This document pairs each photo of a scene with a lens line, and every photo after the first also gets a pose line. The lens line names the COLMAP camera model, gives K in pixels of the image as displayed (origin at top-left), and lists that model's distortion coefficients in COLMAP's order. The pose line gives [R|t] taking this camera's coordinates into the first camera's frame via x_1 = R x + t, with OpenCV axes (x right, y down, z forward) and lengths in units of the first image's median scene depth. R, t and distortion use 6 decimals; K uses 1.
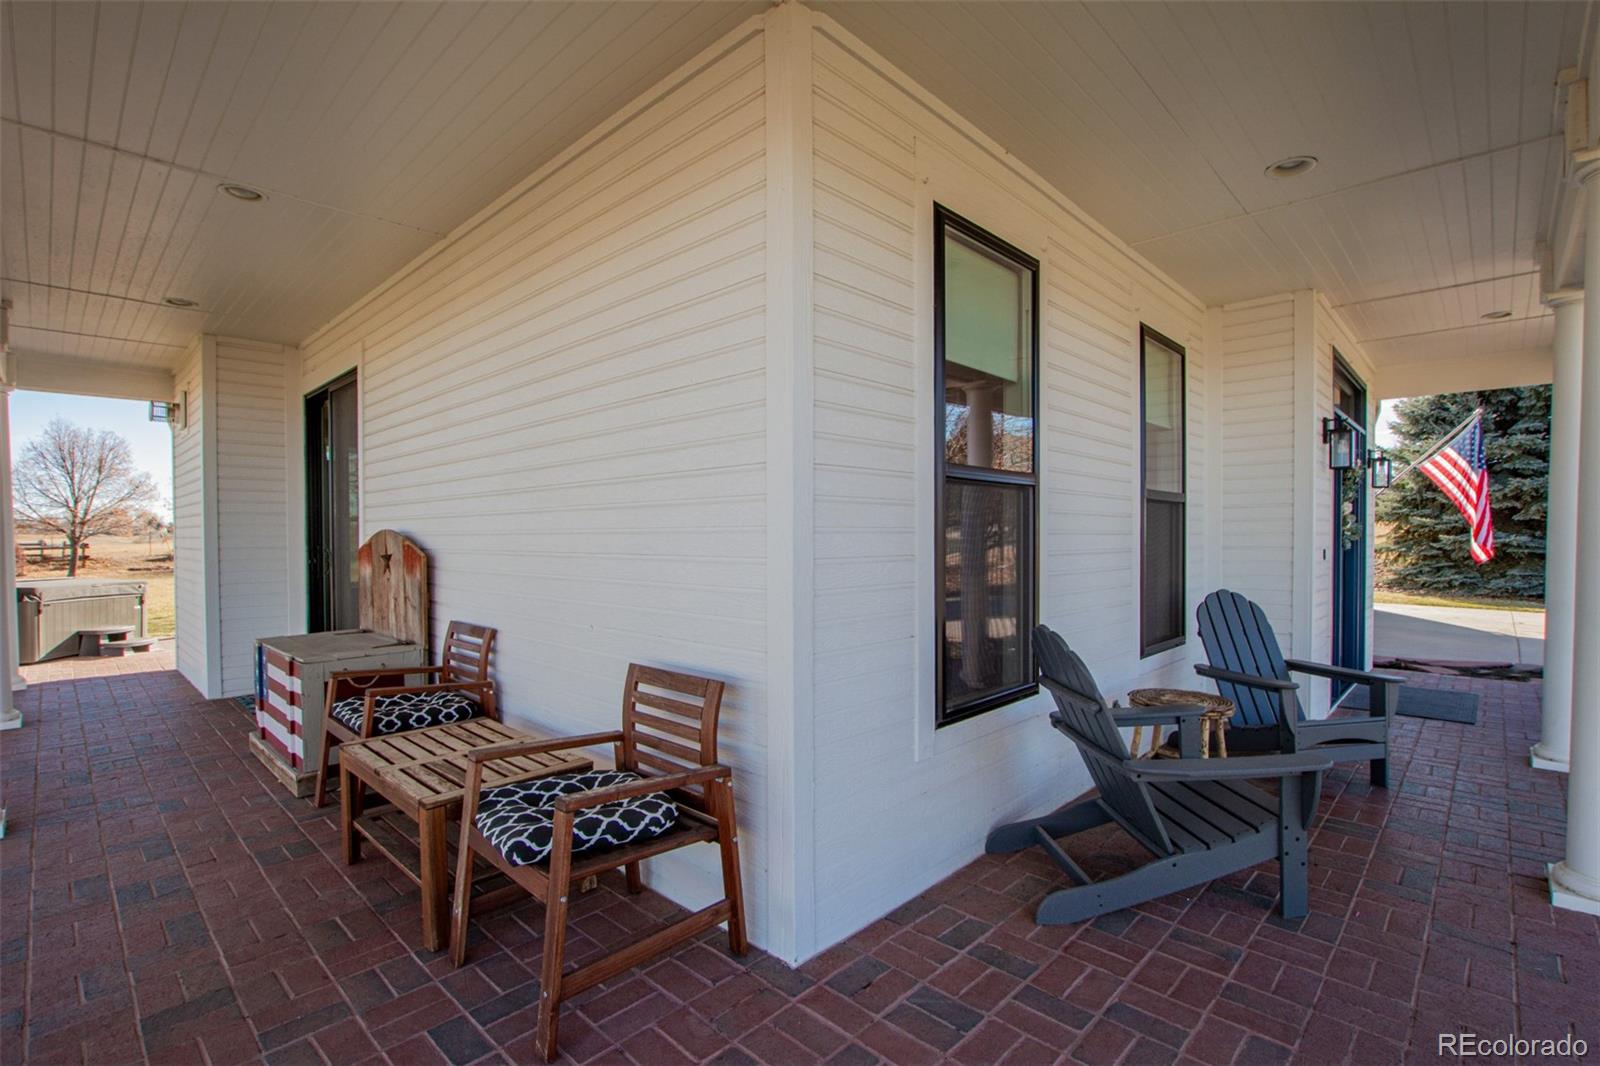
lens RADIAL K [[733.0, 0, 795.0], [0, 733.0, 535.7], [0, 0, 1]] dist [-0.000230, -0.000303]
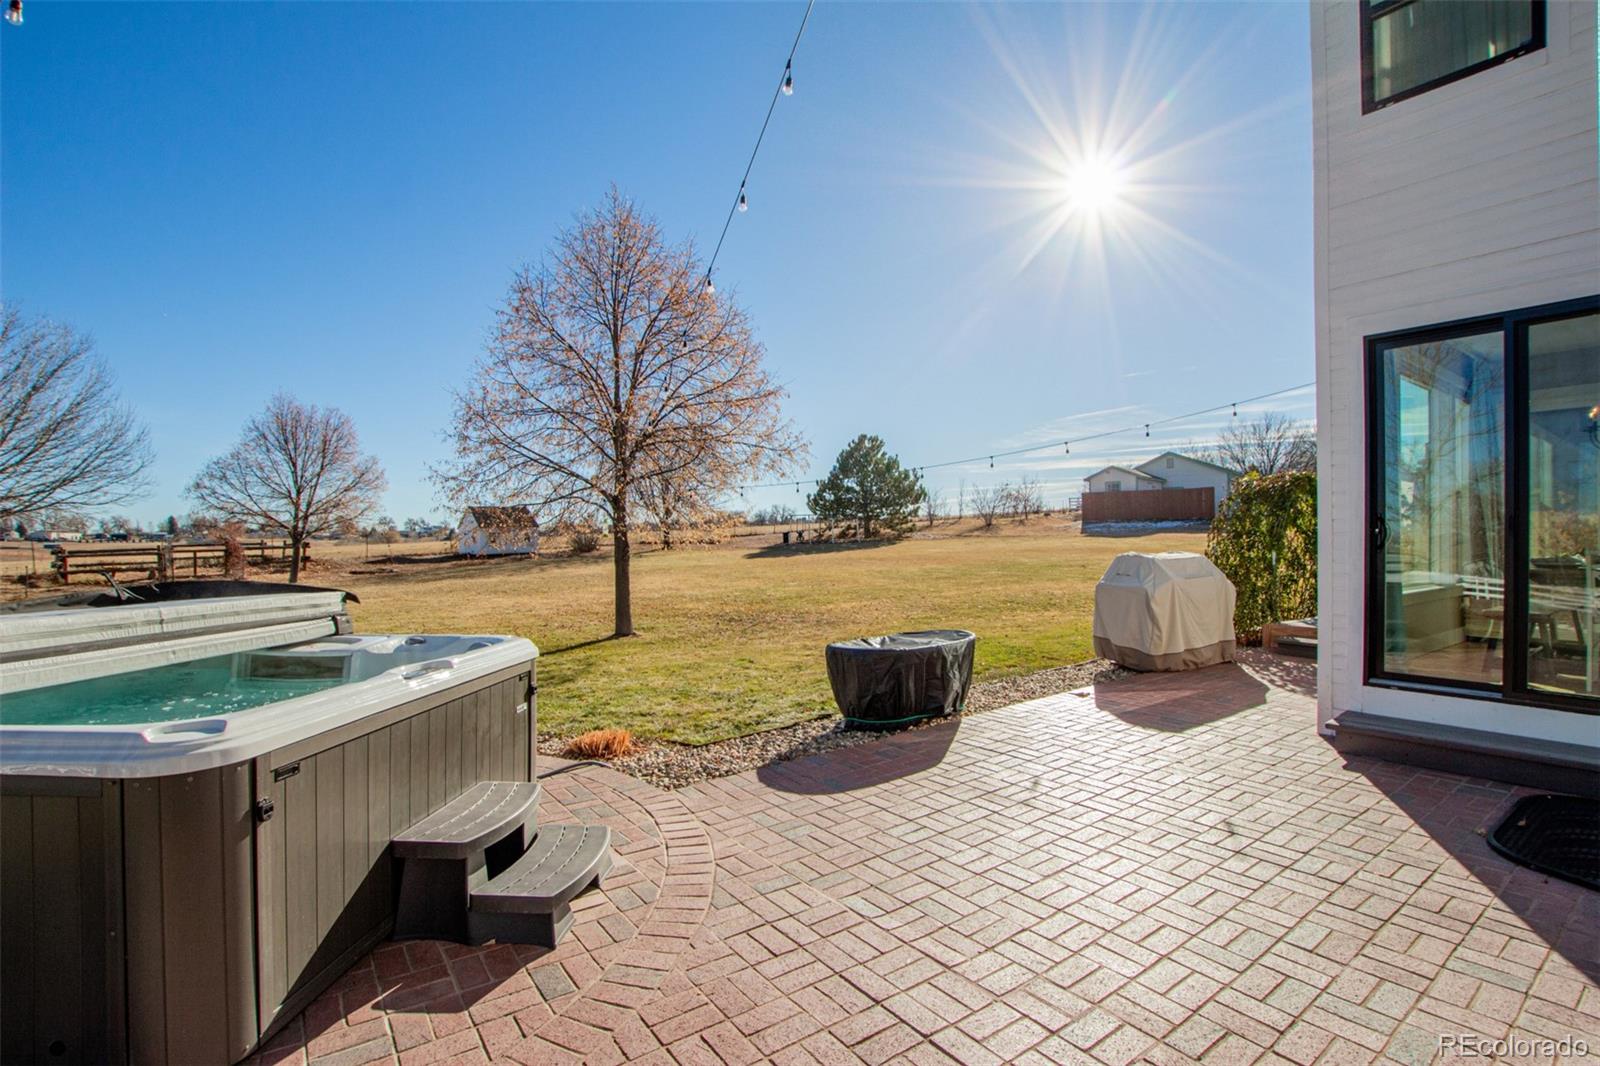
lens RADIAL K [[733.0, 0, 805.4], [0, 733.0, 540.2], [0, 0, 1]] dist [-0.000230, -0.000303]
pose [[0.987012, 0.003792, -0.160603, -0.272744], [-0.004156, 0.999989, -0.001934, 0.008093], [0.160594, 0.002576, 0.987017, 0.264307]]
